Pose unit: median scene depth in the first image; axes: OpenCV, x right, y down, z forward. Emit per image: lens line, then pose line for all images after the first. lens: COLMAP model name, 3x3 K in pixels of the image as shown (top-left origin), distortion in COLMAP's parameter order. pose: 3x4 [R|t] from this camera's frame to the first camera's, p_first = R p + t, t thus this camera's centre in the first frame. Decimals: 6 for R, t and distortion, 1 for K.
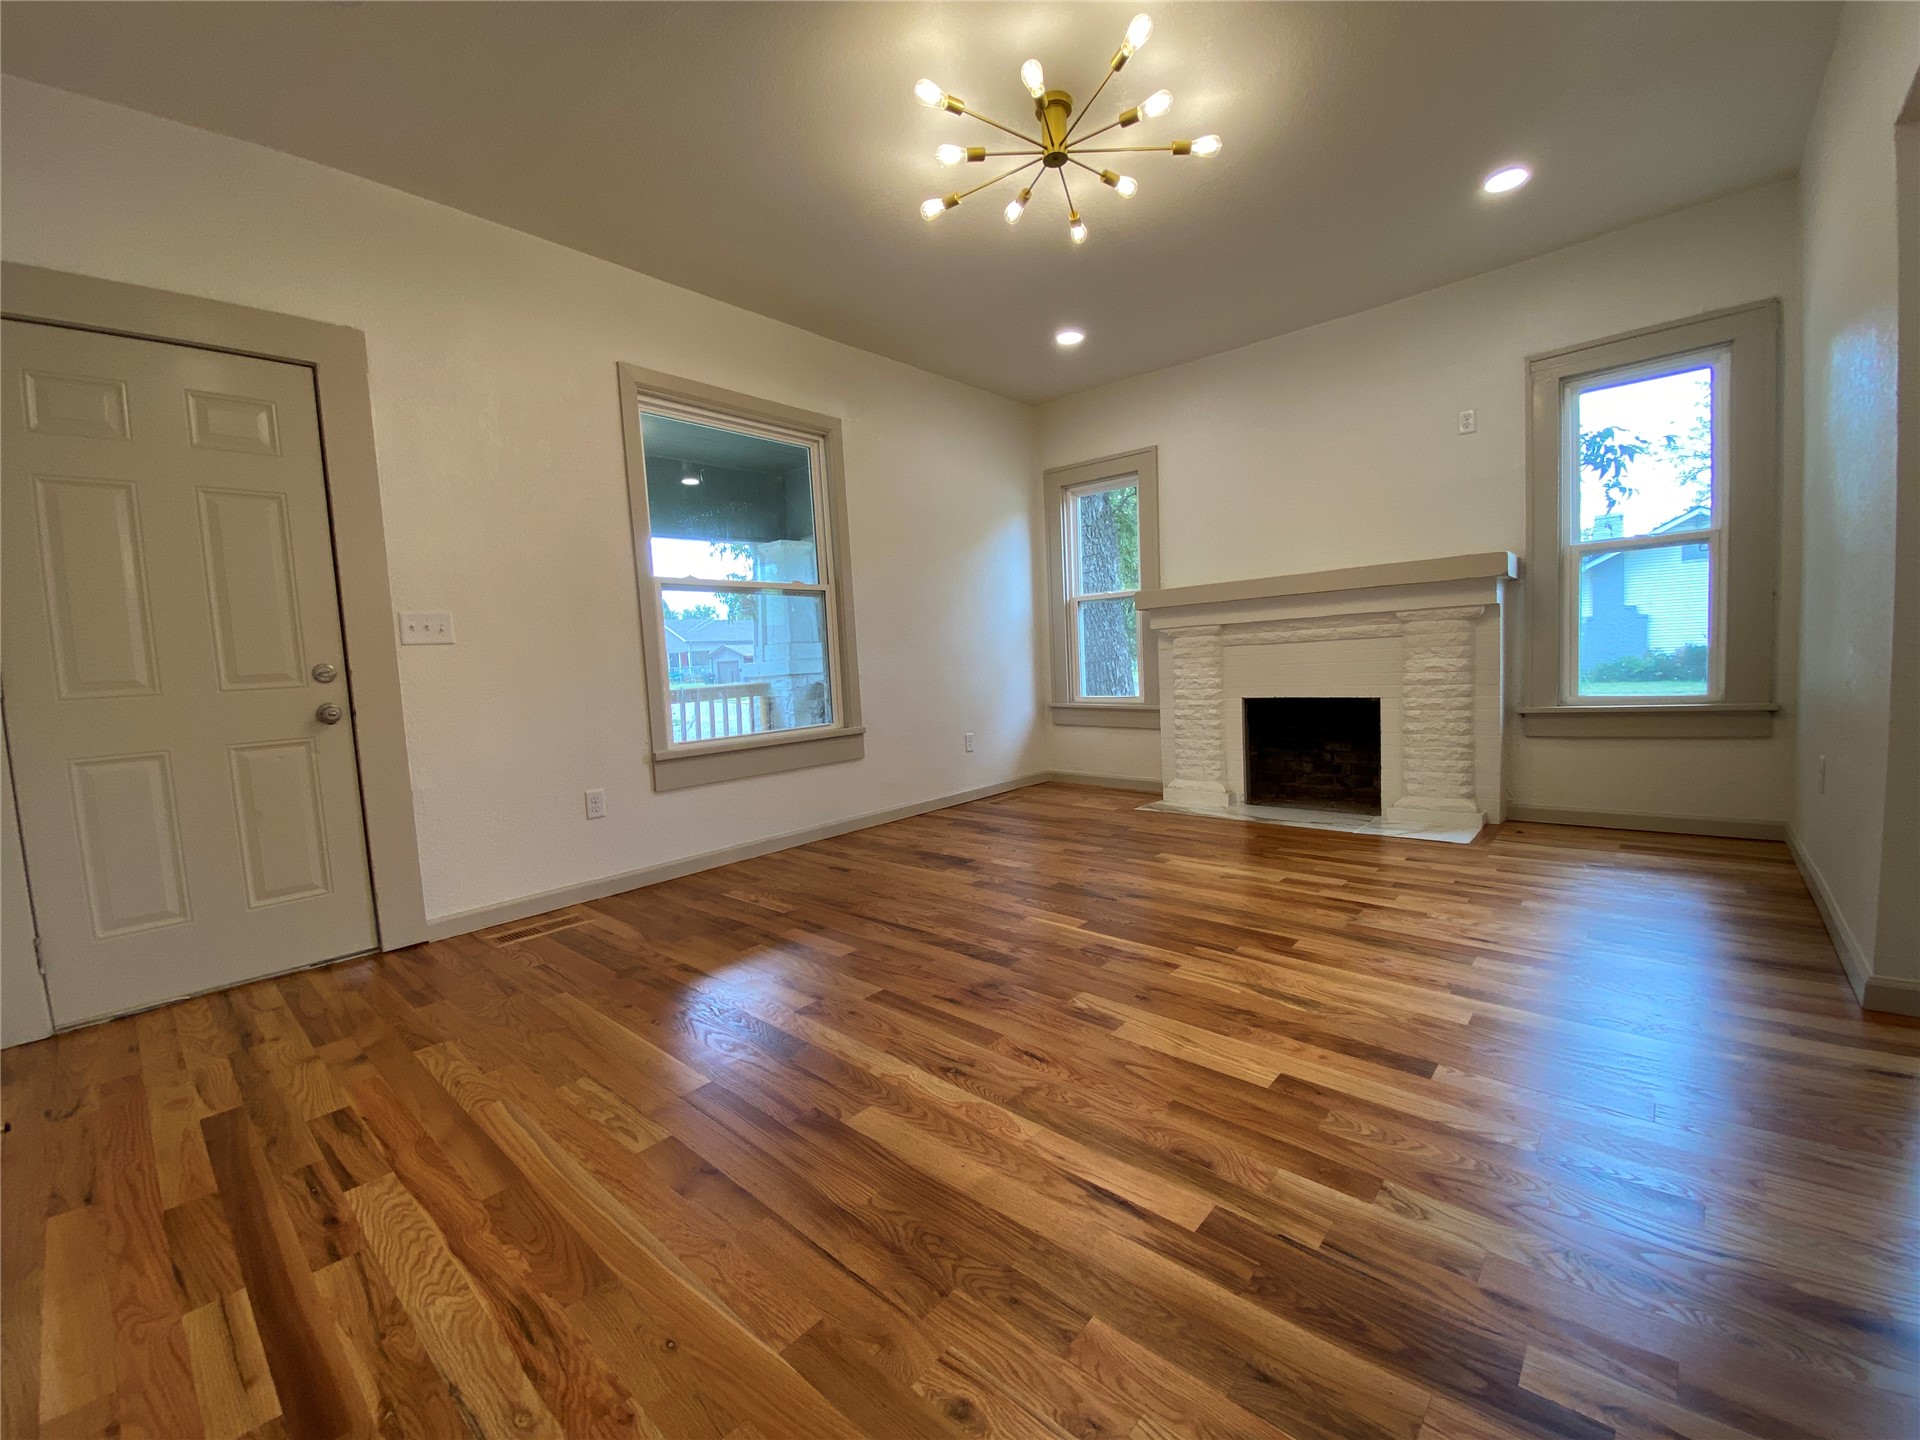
lens RADIAL K [[784.2, 0, 946.2], [0, 784.2, 717.8], [0, 0, 1]] dist [0.016555, -0.012909]
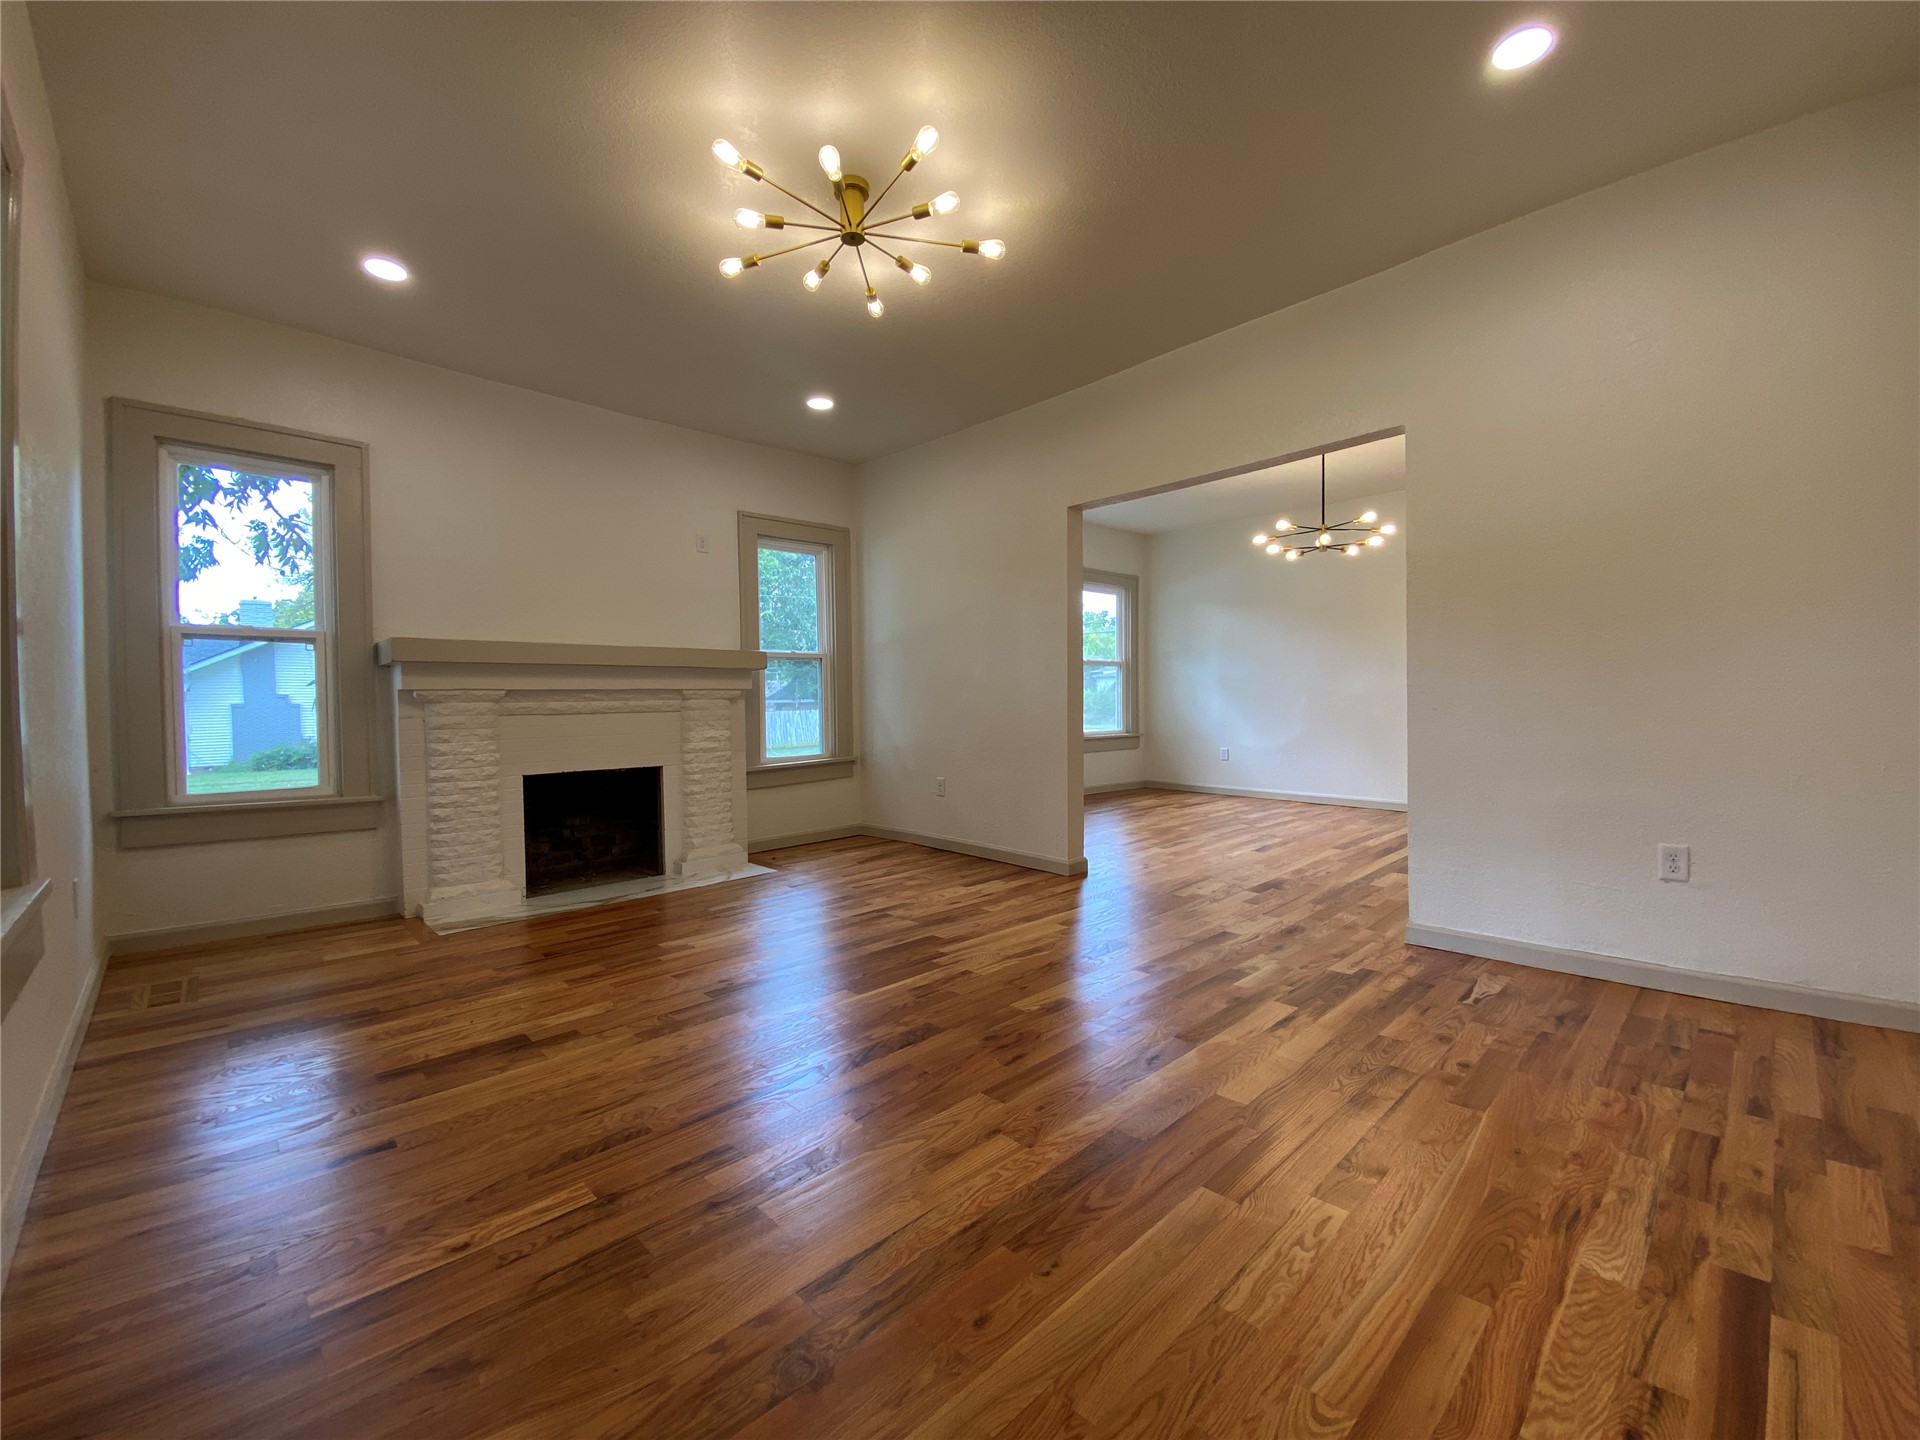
lens RADIAL K [[784.2, 0, 968.9], [0, 784.2, 699.5], [0, 0, 1]] dist [0.016555, -0.012909]
pose [[0.057336, 0.050211, 0.997091, -0.760467], [0.087848, 0.994607, -0.055137, -0.028112], [-0.994482, 0.090754, 0.052616, 0.733126]]
